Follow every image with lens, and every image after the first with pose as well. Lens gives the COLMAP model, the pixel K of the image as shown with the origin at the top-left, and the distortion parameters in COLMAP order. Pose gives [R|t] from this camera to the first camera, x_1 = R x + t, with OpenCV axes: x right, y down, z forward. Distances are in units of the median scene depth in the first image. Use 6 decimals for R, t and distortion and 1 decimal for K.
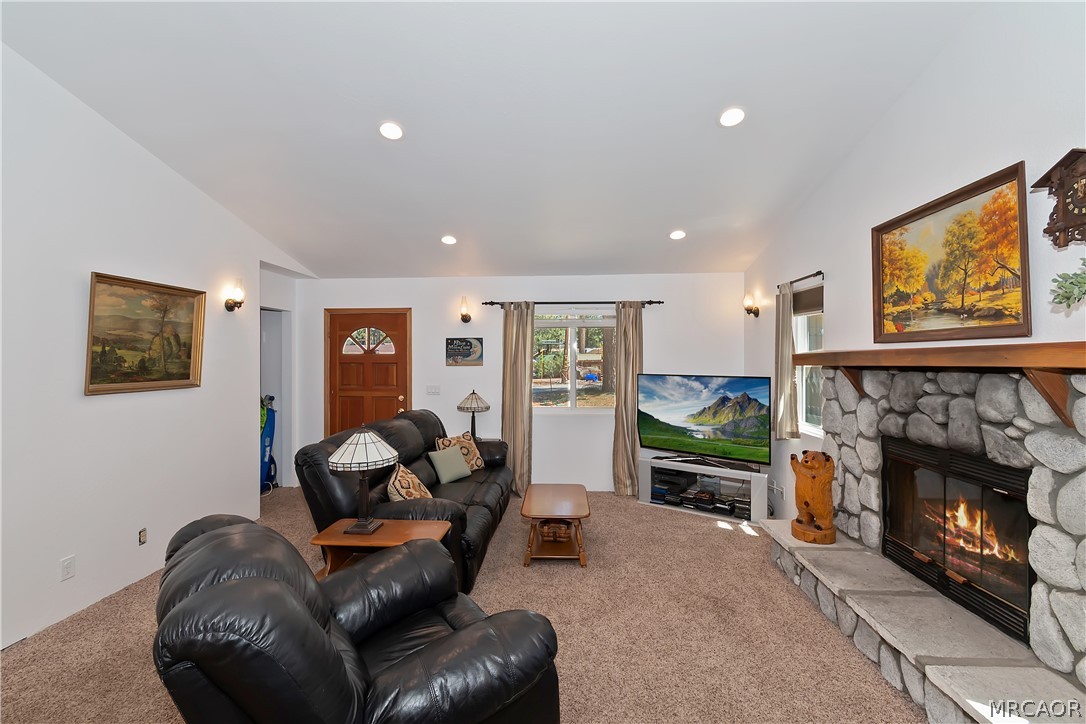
lens RADIAL K [[484.8, 0, 543.0], [0, 484.8, 362.0], [0, 0, 1]] dist [-0.001245, -0.000226]
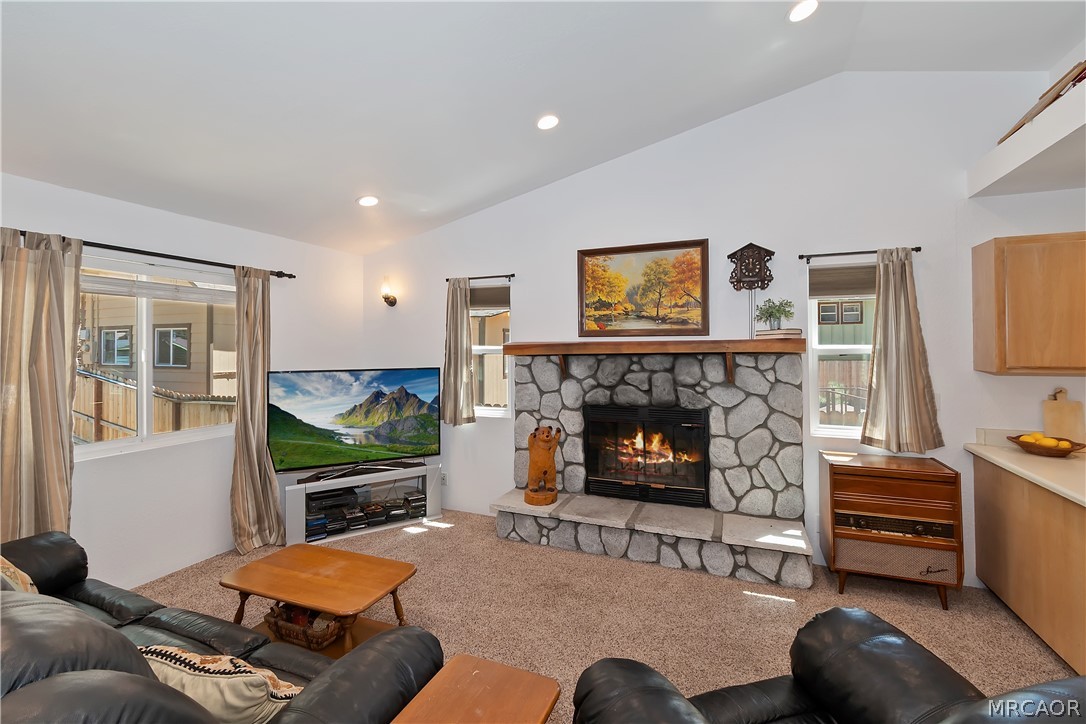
lens RADIAL K [[484.0, 0, 542.8], [0, 484.0, 342.4], [0, 0, 1]] dist [-0.000807, 0.000018]
pose [[0.317769, 0.008558, 0.948129, -0.656258], [0.012567, 0.999833, -0.013237, -0.007700], [-0.948085, 0.016122, 0.317609, 0.724797]]
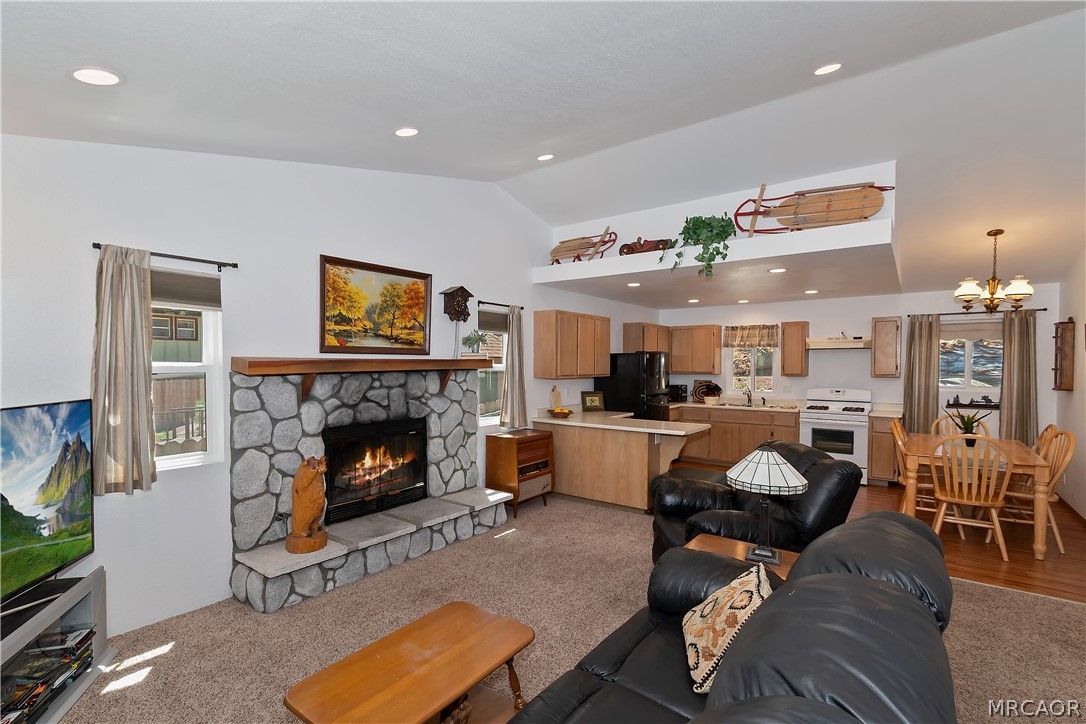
lens RADIAL K [[485.7, 0, 545.5], [0, 485.7, 375.2], [0, 0, 1]] dist [0.000524, 0.000189]
pose [[-0.835183, -0.013518, 0.549806, -0.460035], [0.003599, 0.999542, 0.030043, -0.018920], [-0.549961, 0.027070, -0.834752, 1.821942]]
